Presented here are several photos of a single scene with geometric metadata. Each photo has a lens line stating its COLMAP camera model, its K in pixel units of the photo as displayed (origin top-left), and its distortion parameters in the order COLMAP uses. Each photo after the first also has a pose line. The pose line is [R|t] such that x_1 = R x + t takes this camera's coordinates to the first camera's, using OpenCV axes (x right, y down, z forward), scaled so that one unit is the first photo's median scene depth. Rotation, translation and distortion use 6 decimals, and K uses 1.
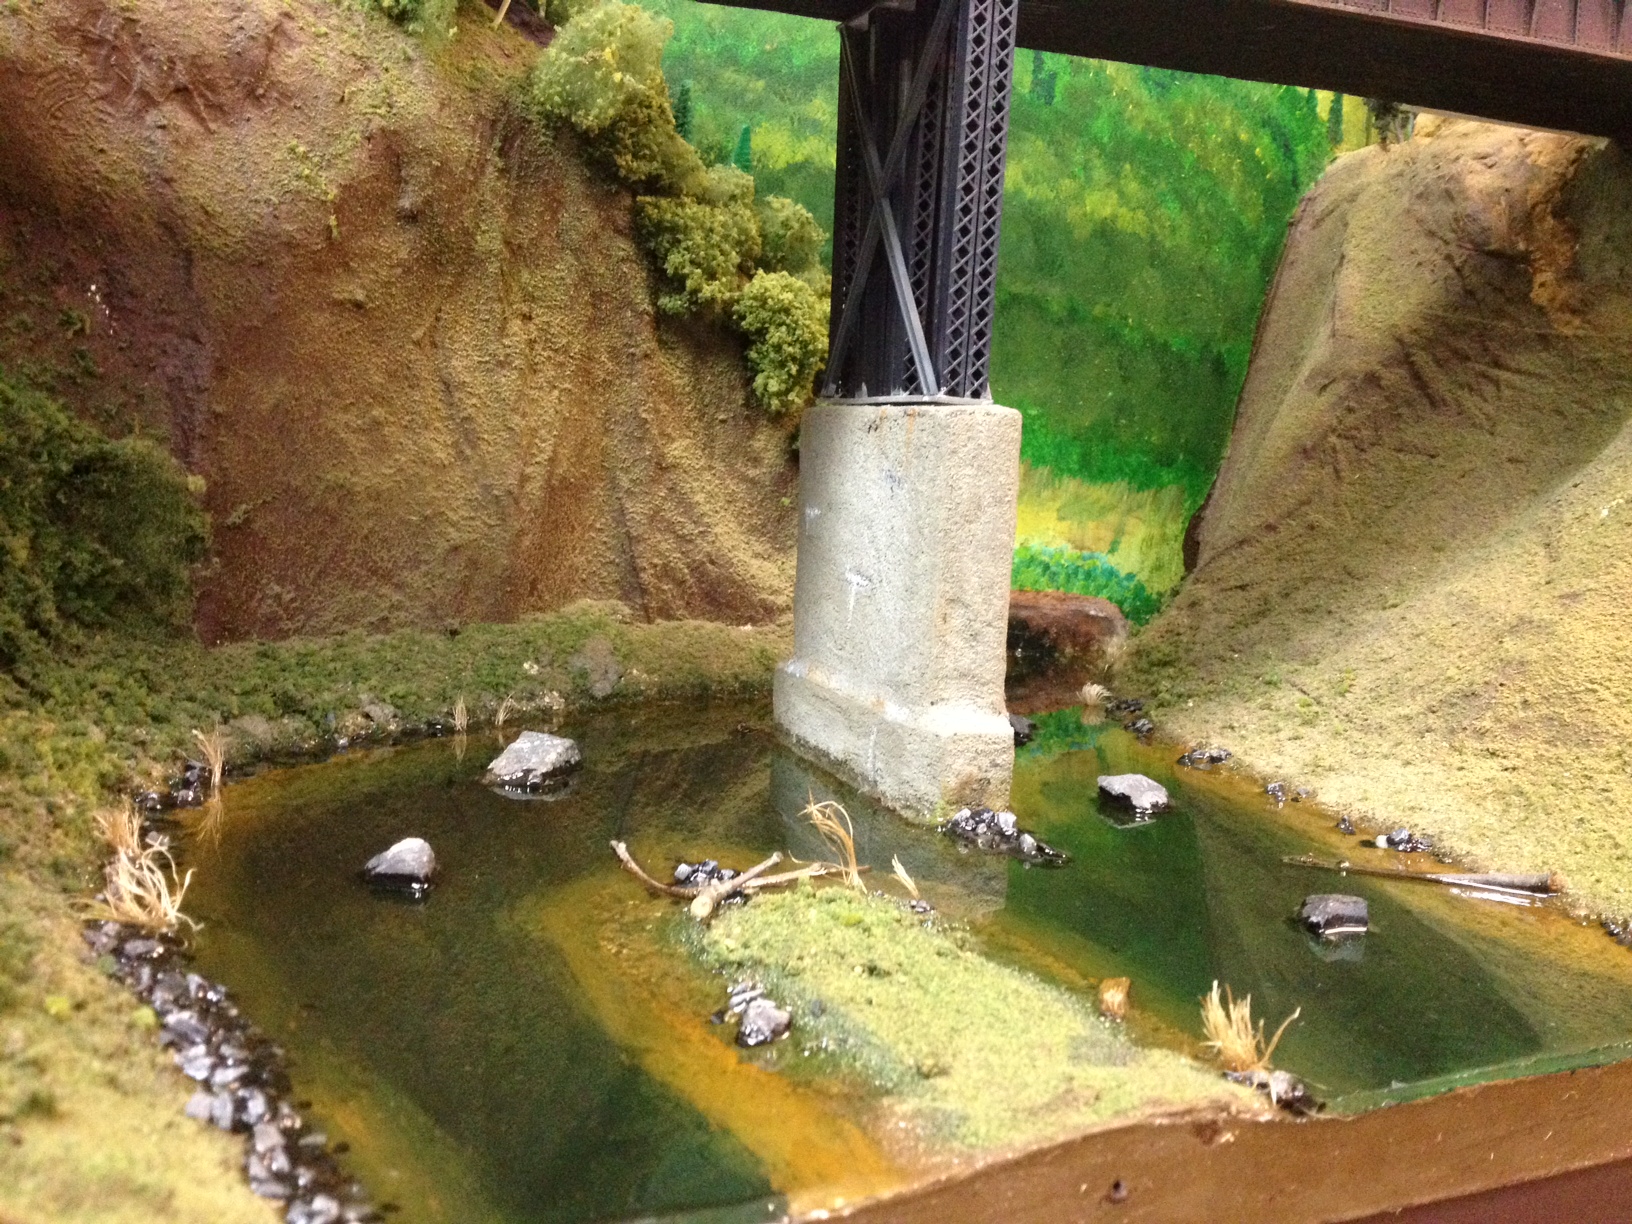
lens RADIAL K [[1560.9, 0, 816.0], [0, 1560.9, 612.0], [0, 0, 1]] dist [0.229279, -0.627867]
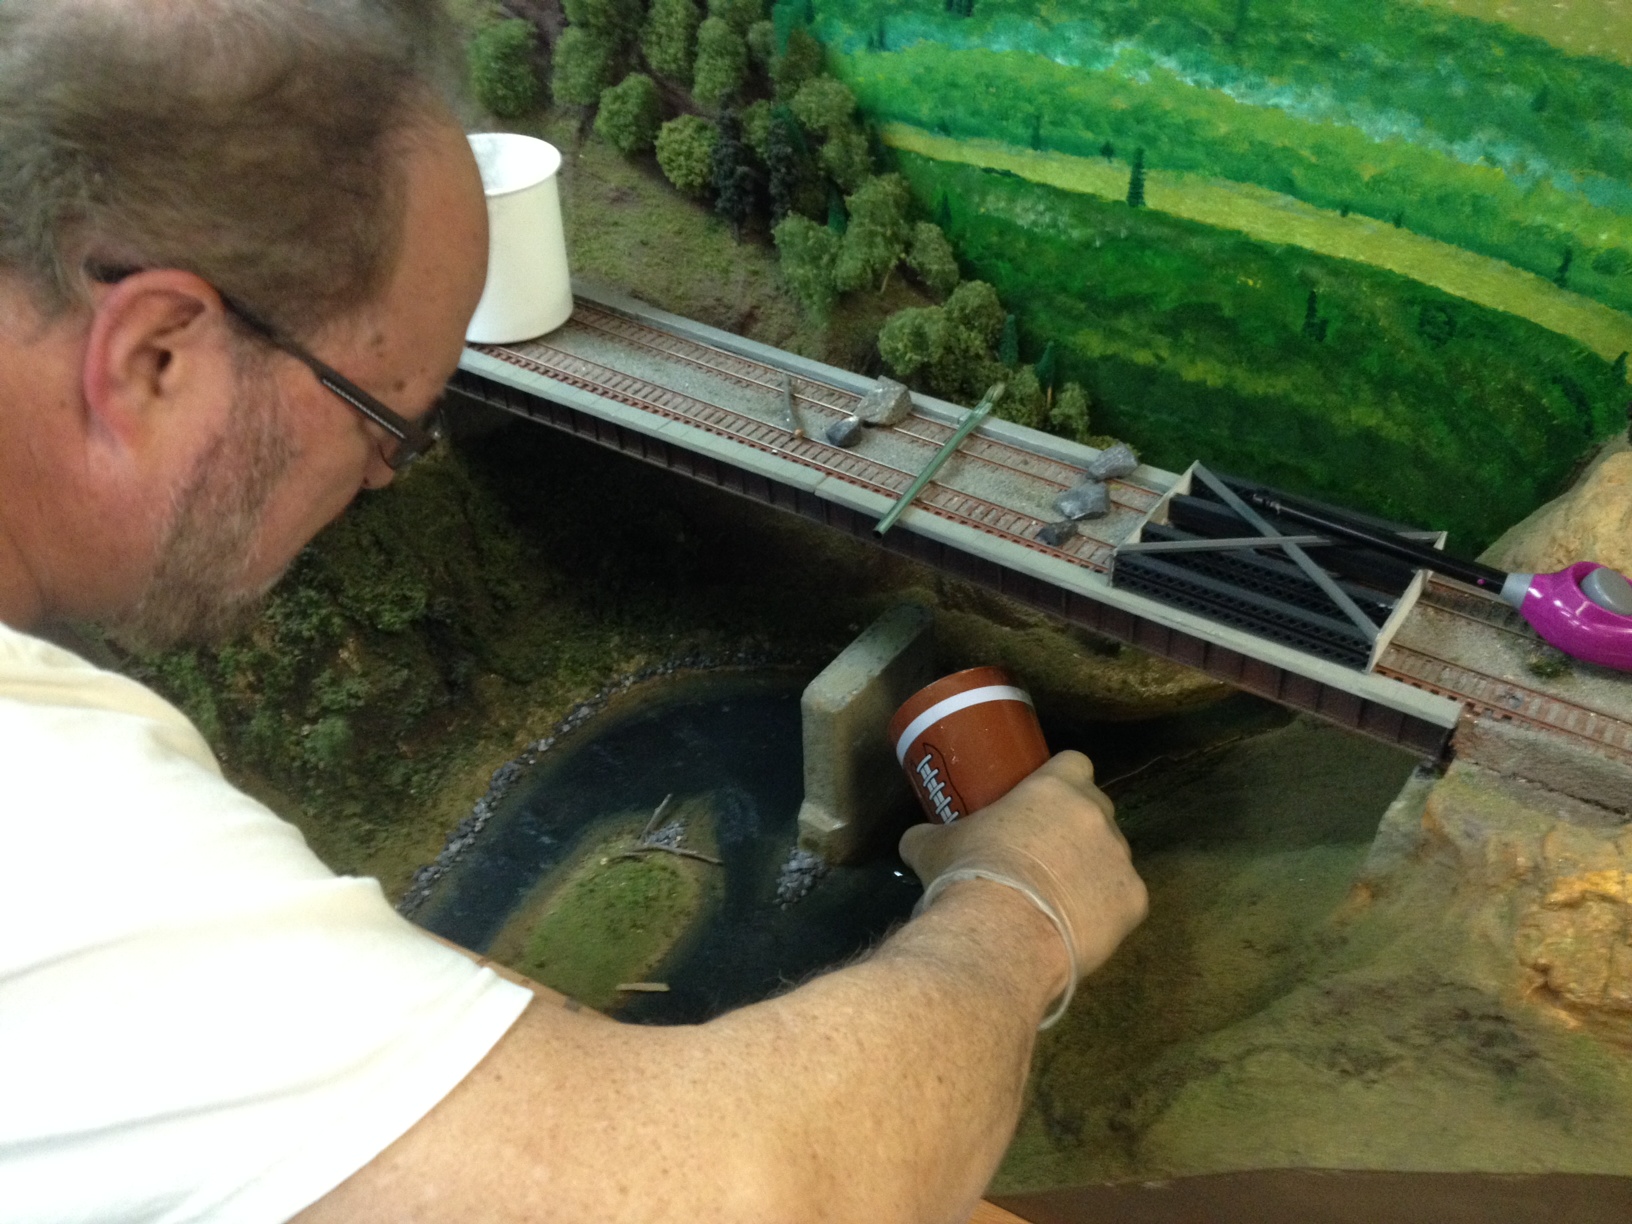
lens RADIAL K [[1646.7, 0, 788.3], [0, 1646.7, 612.9], [0, 0, 1]] dist [0.157676, -0.355843]
pose [[0.555131, 0.456149, -0.695527, 1.180647], [-0.006483, 0.838556, 0.544777, -1.091135], [0.831738, -0.297914, 0.468466, -0.016514]]
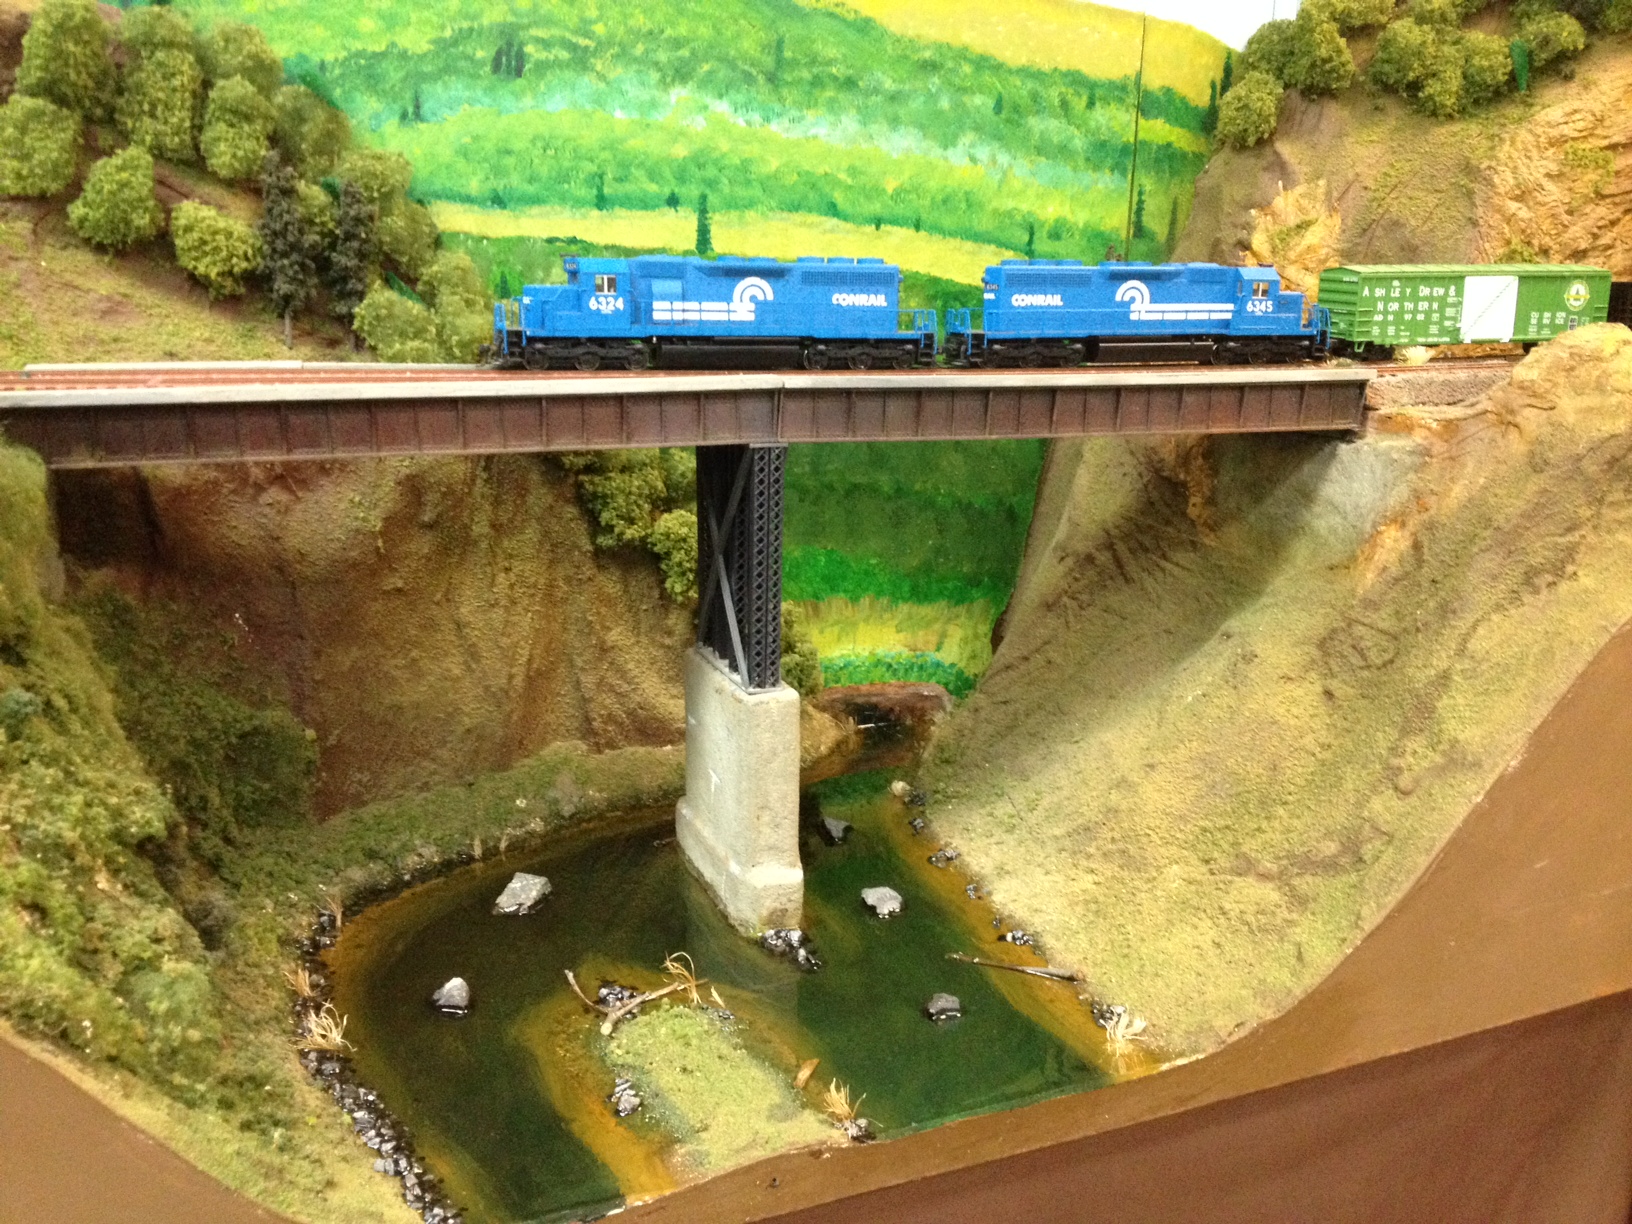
lens RADIAL K [[1560.9, 0, 816.0], [0, 1560.9, 612.0], [0, 0, 1]] dist [0.229279, -0.627867]
pose [[0.999351, -0.035300, -0.007186, 0.127181], [0.035839, 0.994420, 0.099222, -0.297582], [0.003643, -0.099416, 0.995039, -0.527104]]
